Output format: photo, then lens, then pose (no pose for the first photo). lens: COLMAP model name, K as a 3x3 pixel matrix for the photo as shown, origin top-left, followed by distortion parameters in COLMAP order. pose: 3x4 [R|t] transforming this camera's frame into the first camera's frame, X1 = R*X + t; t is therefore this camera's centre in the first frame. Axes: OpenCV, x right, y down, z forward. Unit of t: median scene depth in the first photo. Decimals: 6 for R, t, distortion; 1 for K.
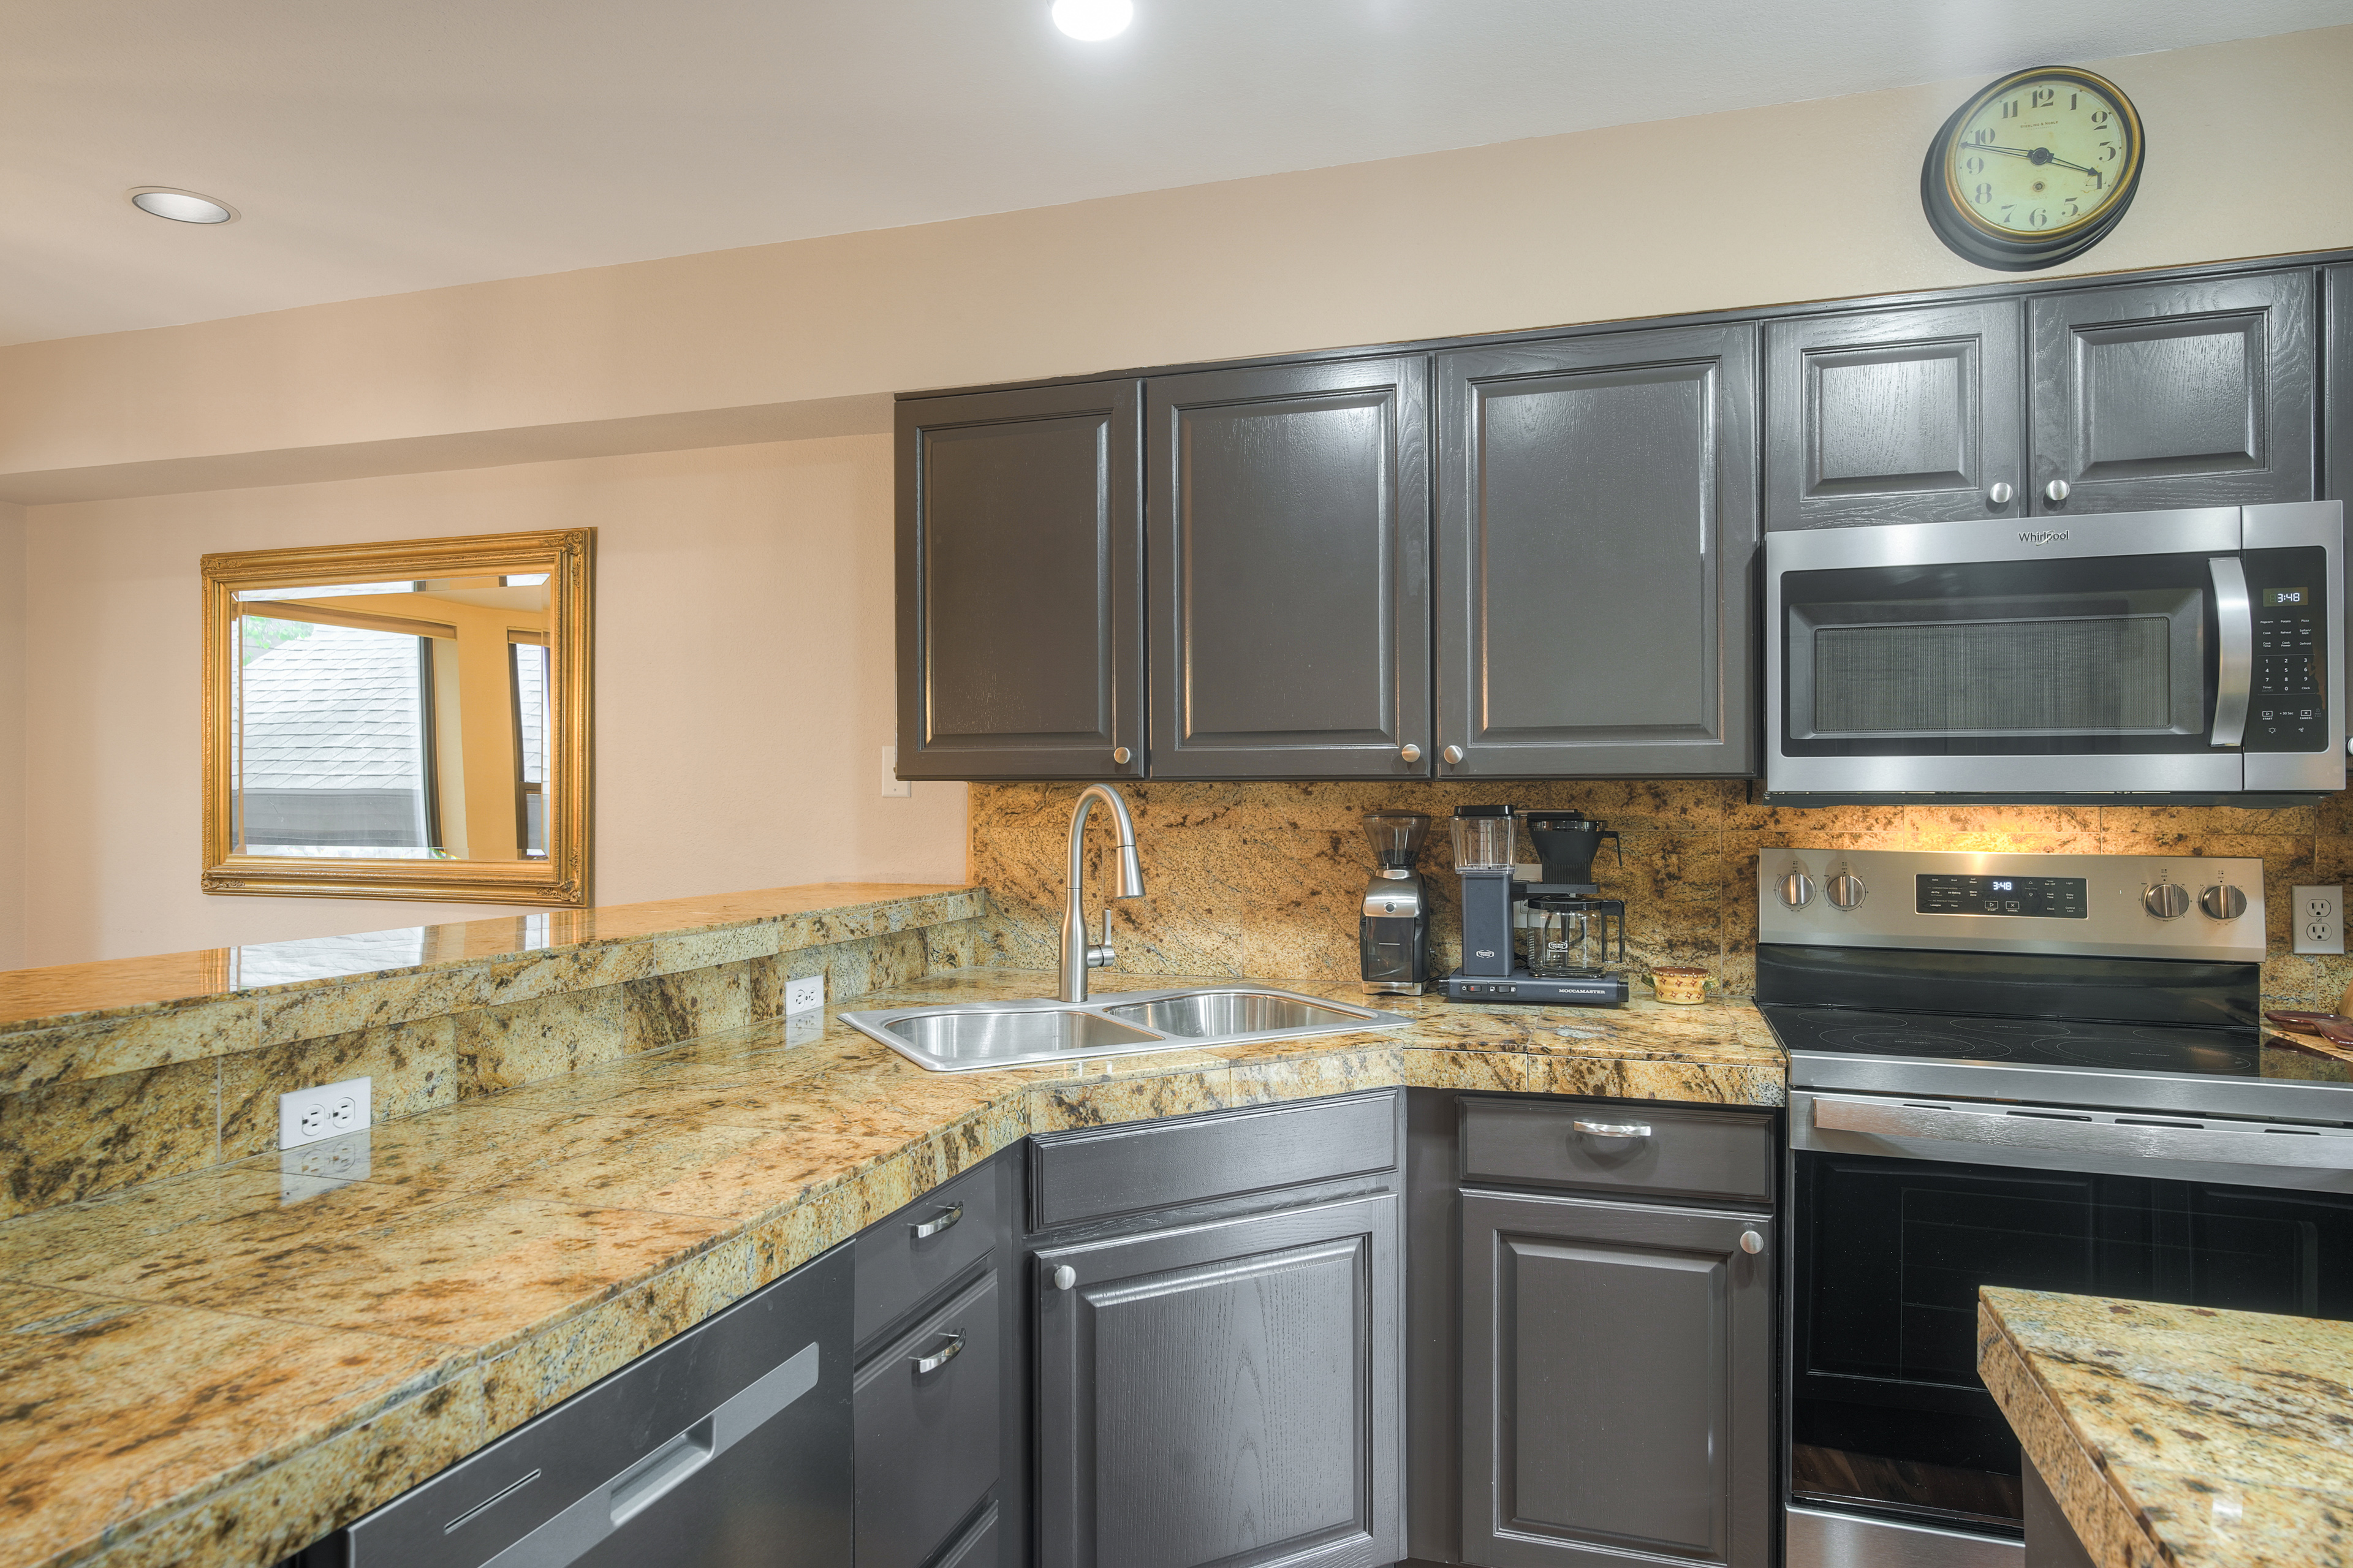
lens RADIAL K [[1410.6, 0, 1176.5], [0, 1410.6, 784.0], [0, 0, 1]] dist [-0.003021, 0.000083]
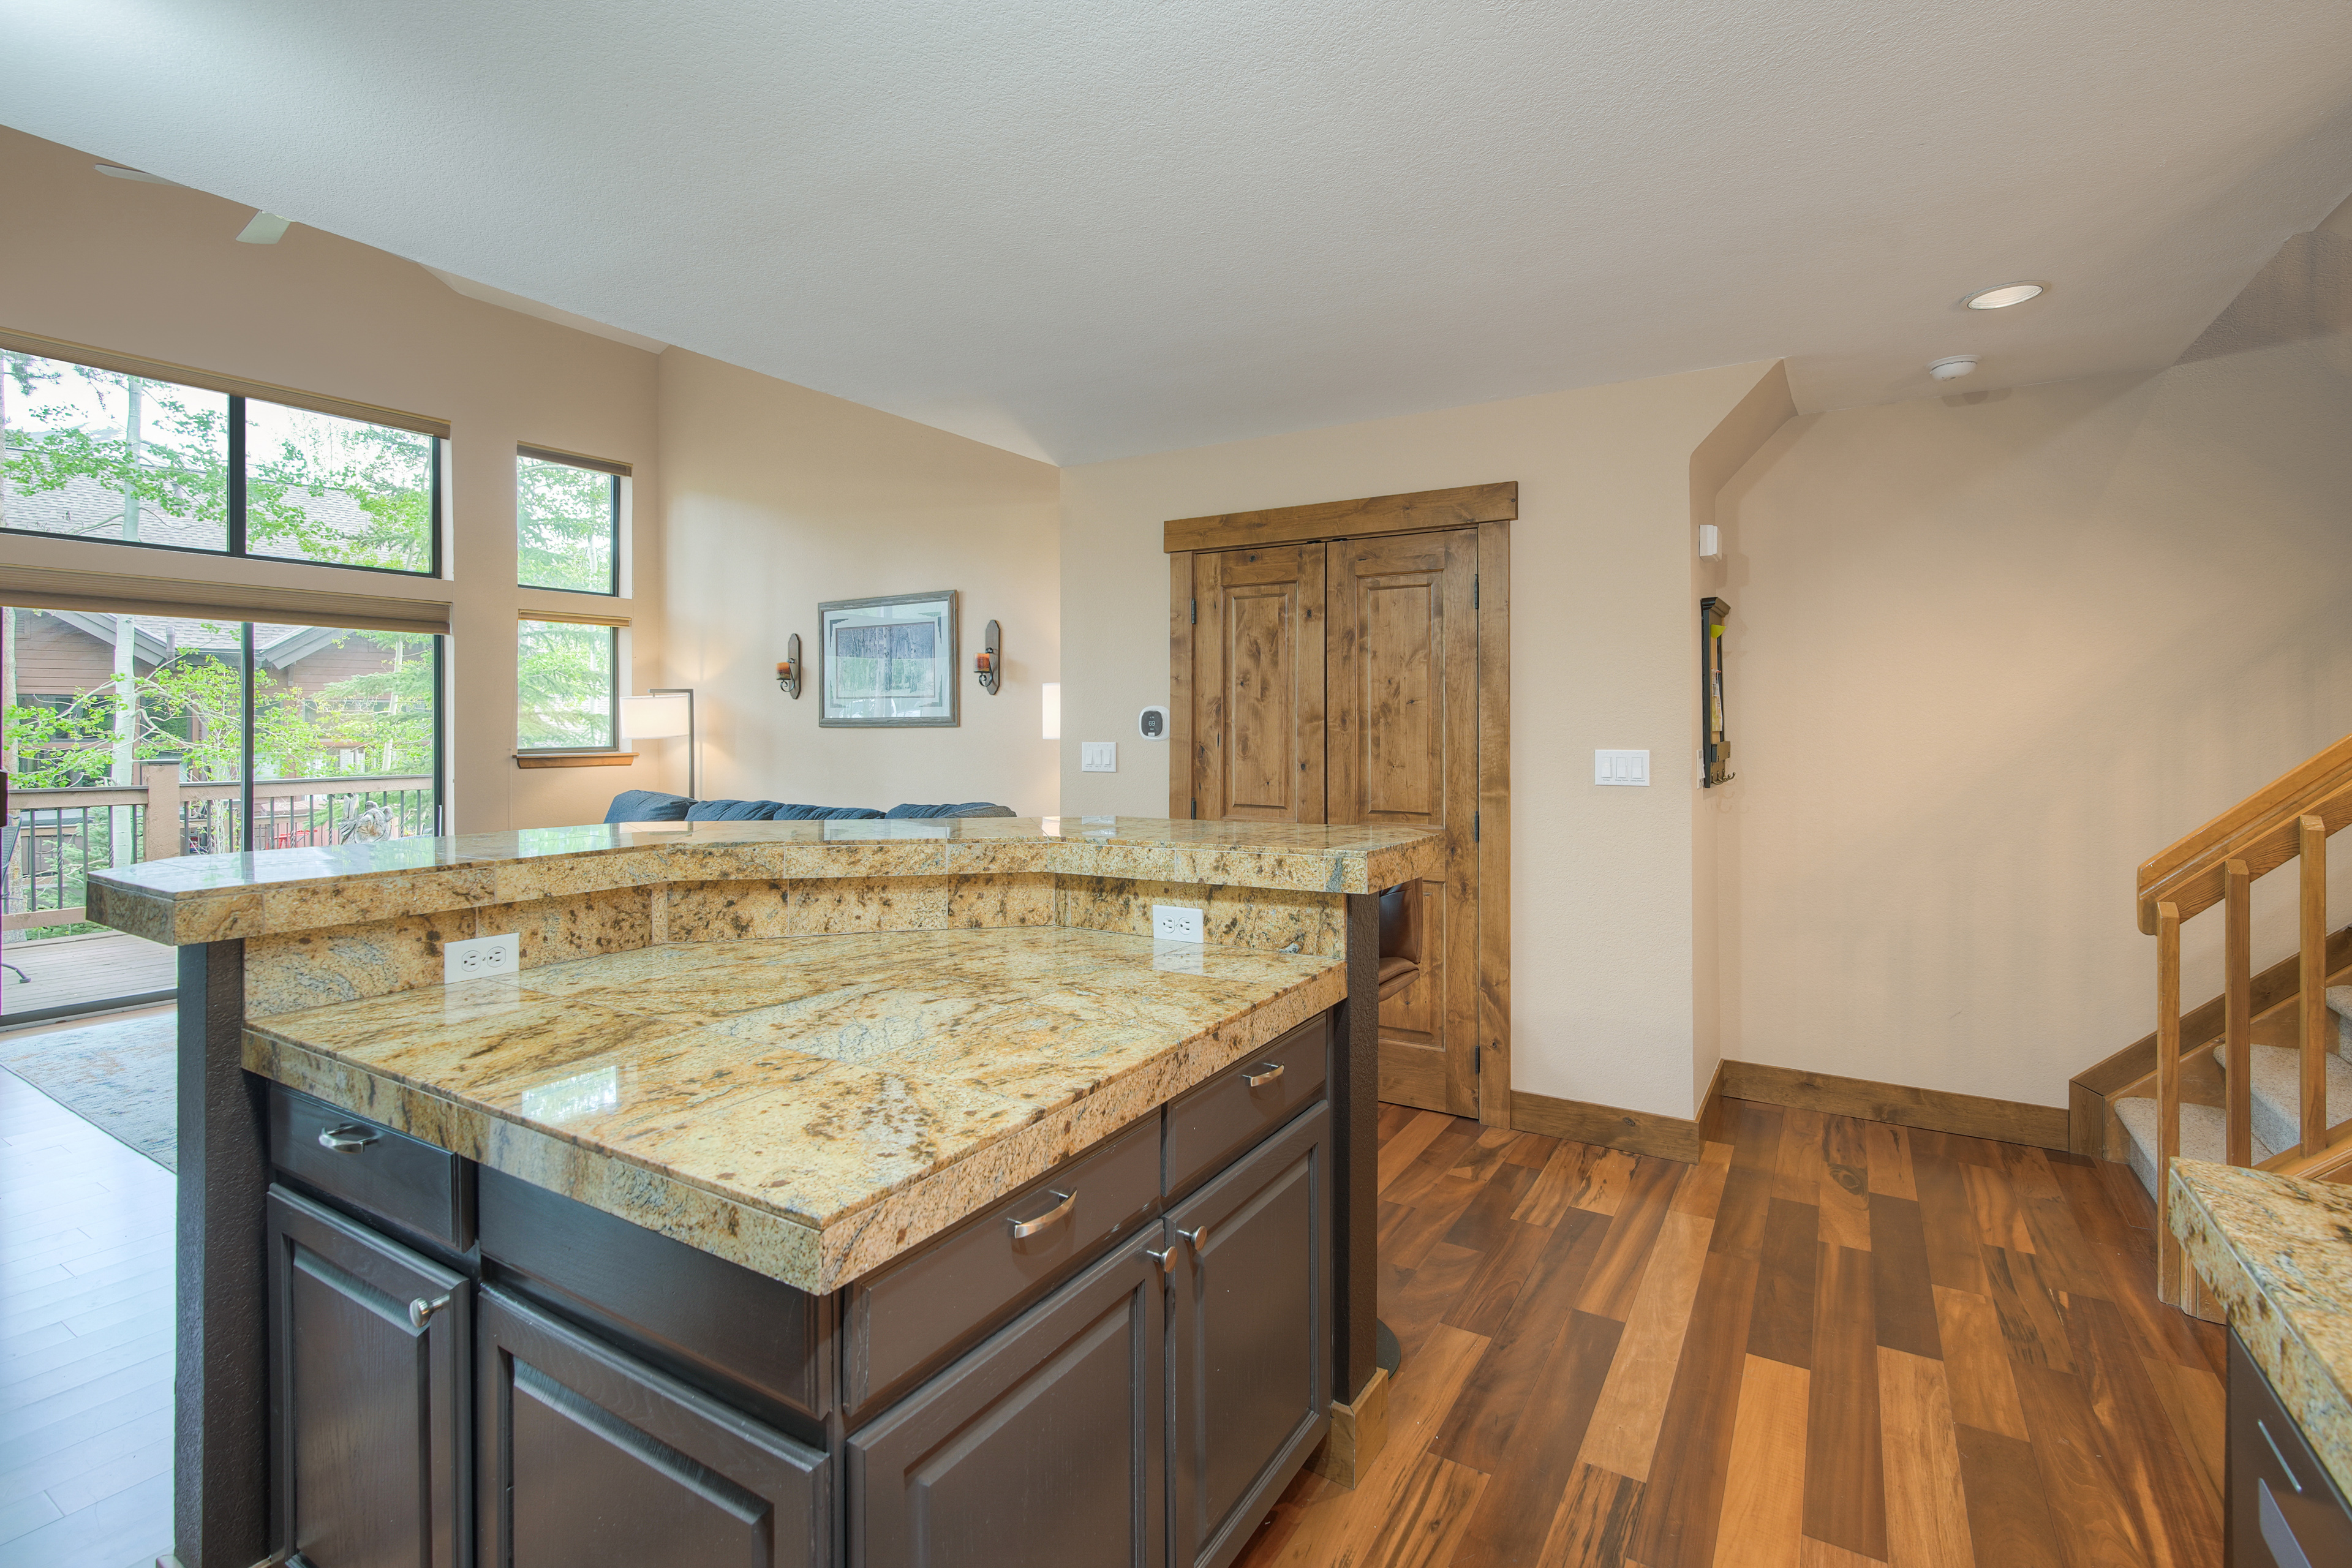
lens RADIAL K [[1078.5, 0, 1185.1], [0, 1078.5, 718.0], [0, 0, 1]] dist [-0.002797, 0.000362]
pose [[-0.972162, 0.000360, 0.234309, 0.047529], [-0.001045, 0.999982, -0.005872, -0.012101], [-0.234307, -0.005954, -0.972144, 0.817430]]
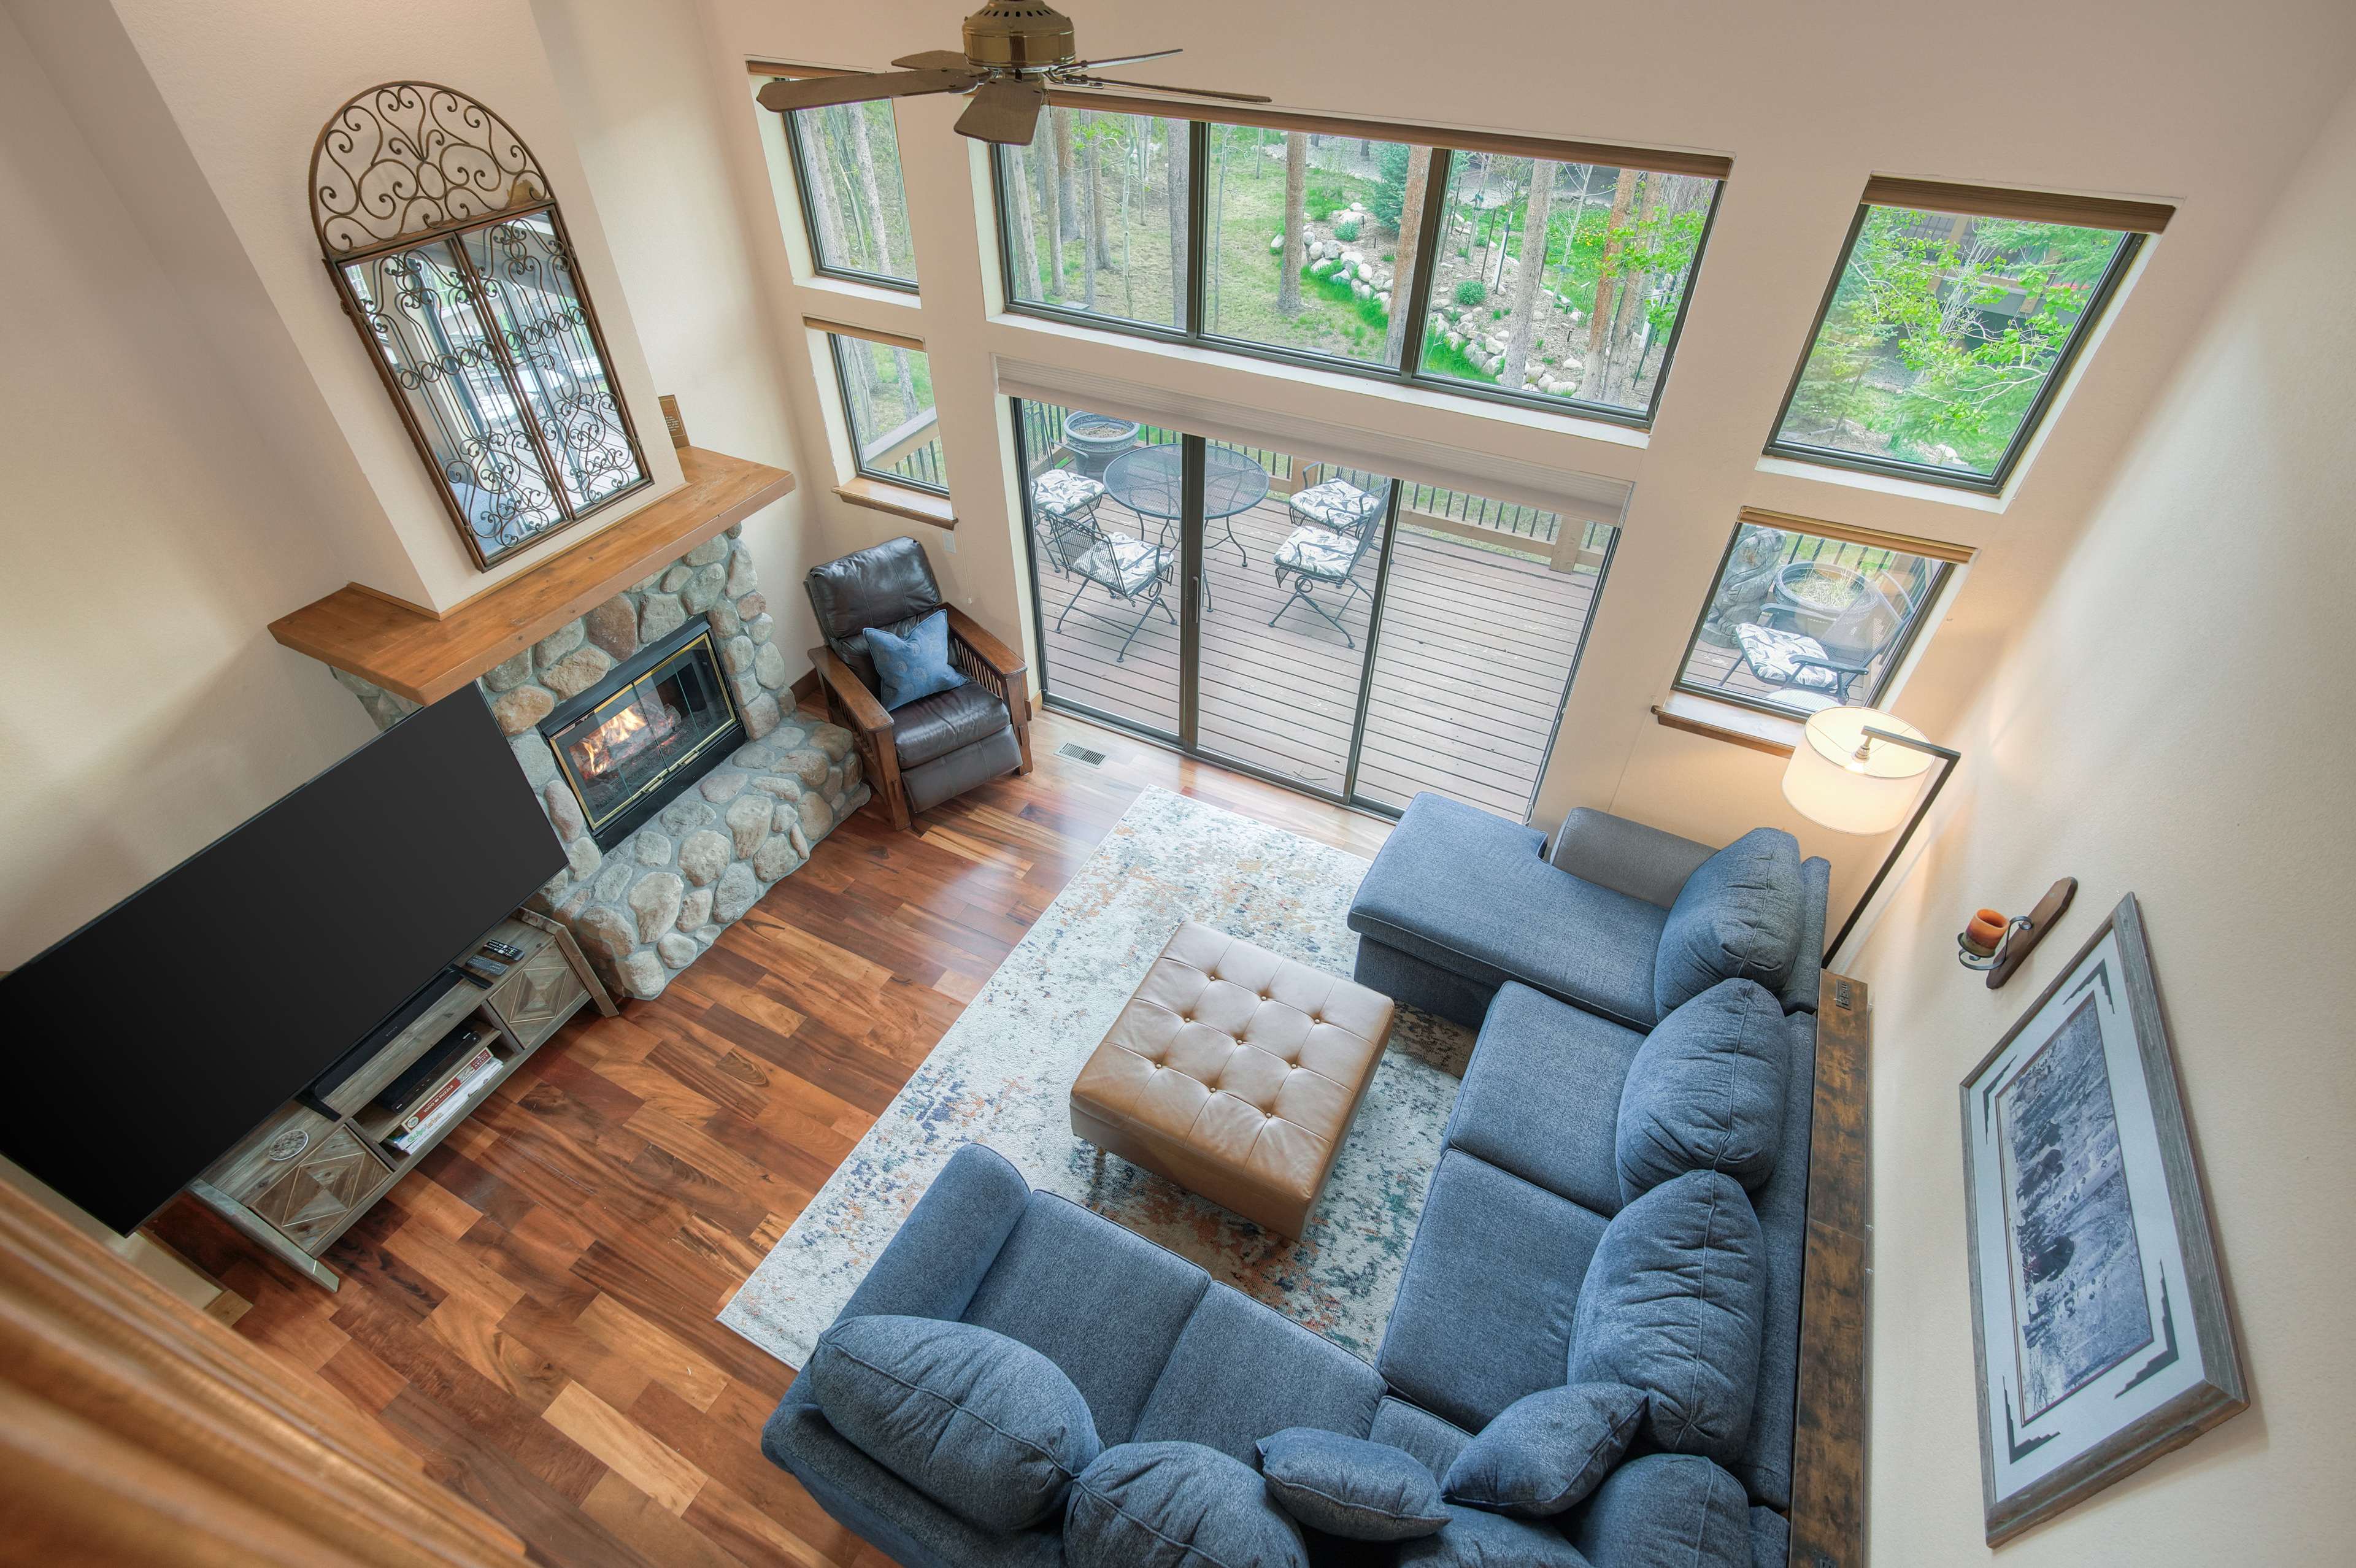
lens RADIAL K [[1066.0, 0, 1188.1], [0, 1066.0, 784.3], [0, 0, 1]] dist [0.001184, 0.001168]
pose [[0.149437, -0.657749, 0.738264, 0.798790], [-0.013111, 0.745265, 0.666640, -1.028688], [-0.988684, -0.109300, 0.102746, -0.850038]]
